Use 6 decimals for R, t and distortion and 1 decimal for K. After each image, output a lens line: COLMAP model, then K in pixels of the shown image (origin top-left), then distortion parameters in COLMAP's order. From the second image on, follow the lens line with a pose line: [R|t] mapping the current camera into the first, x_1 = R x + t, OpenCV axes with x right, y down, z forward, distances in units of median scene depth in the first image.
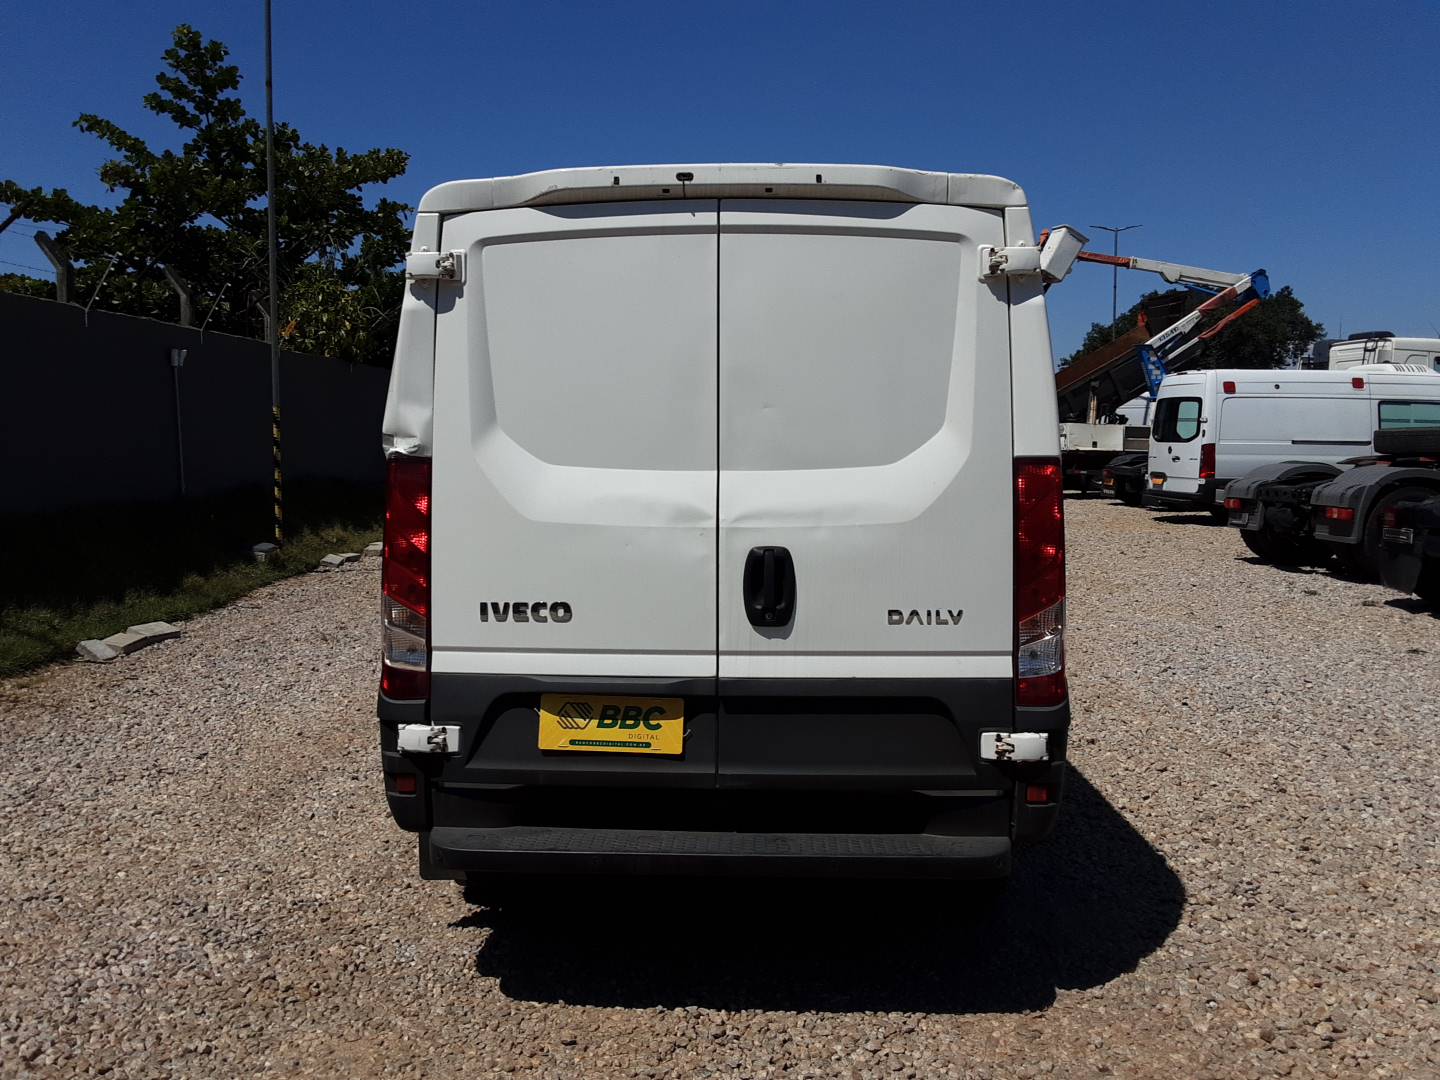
lens RADIAL K [[1168.3, 0, 715.7], [0, 1168.3, 535.6], [0, 0, 1]] dist [0.091097, -0.126963]
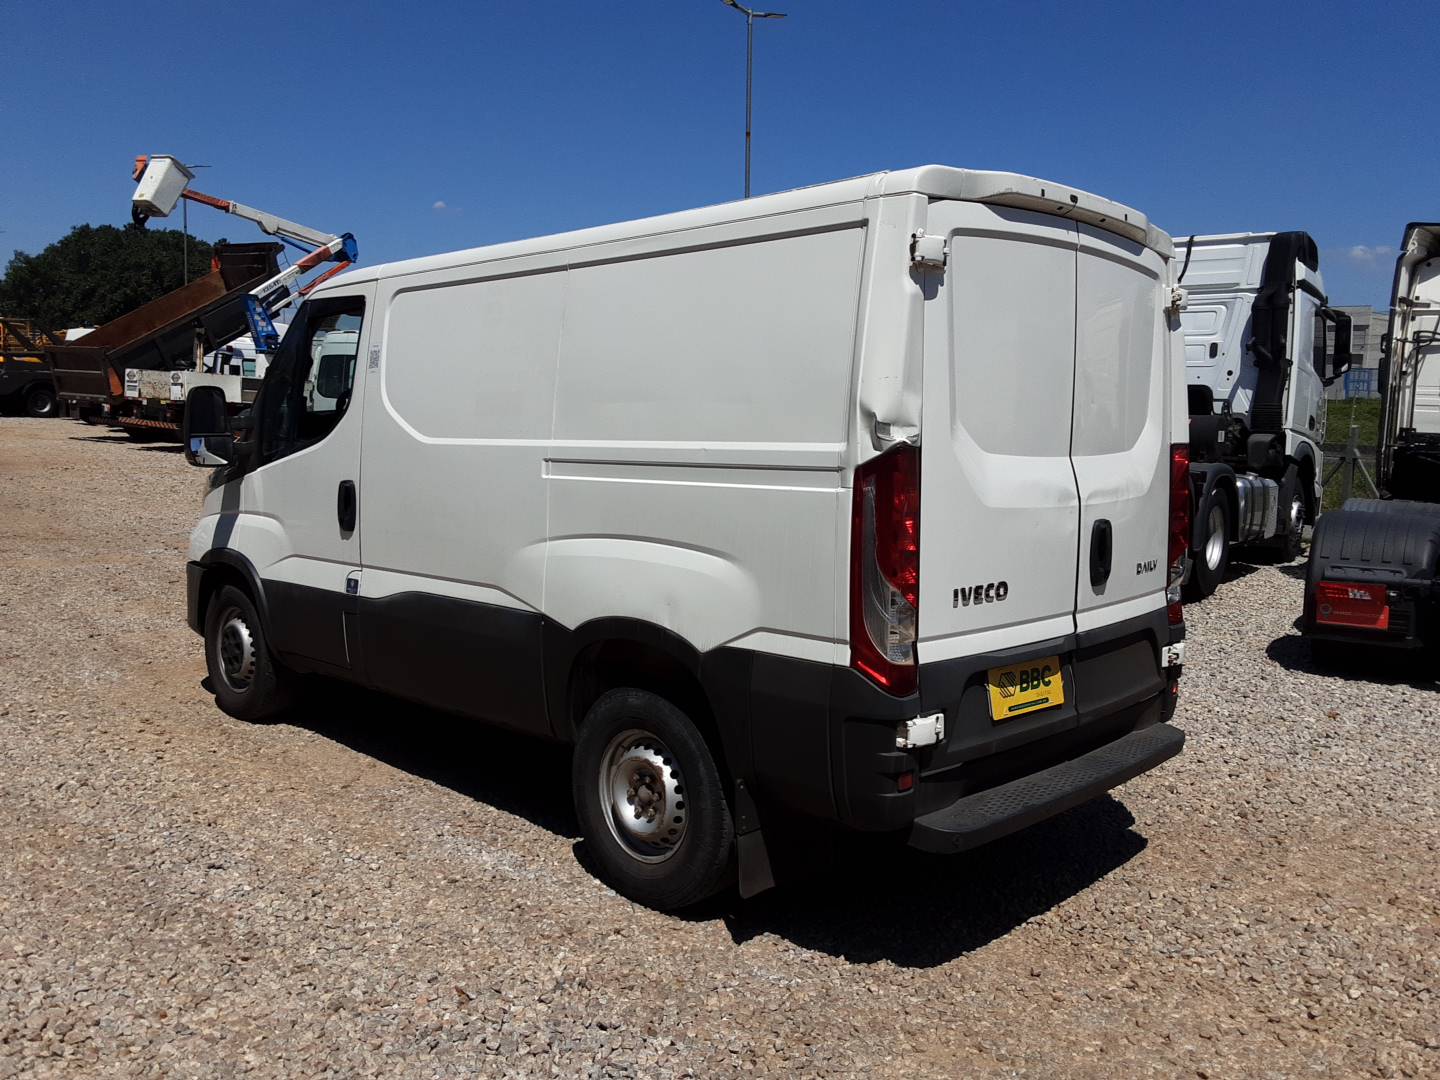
lens RADIAL K [[1168.3, 0, 715.7], [0, 1168.3, 535.6], [0, 0, 1]] dist [0.091097, -0.126963]
pose [[0.661535, -0.062458, 0.747309, -1.101248], [0.029646, 0.997925, 0.057160, -0.054009], [-0.749328, -0.015658, 0.662014, 0.484210]]
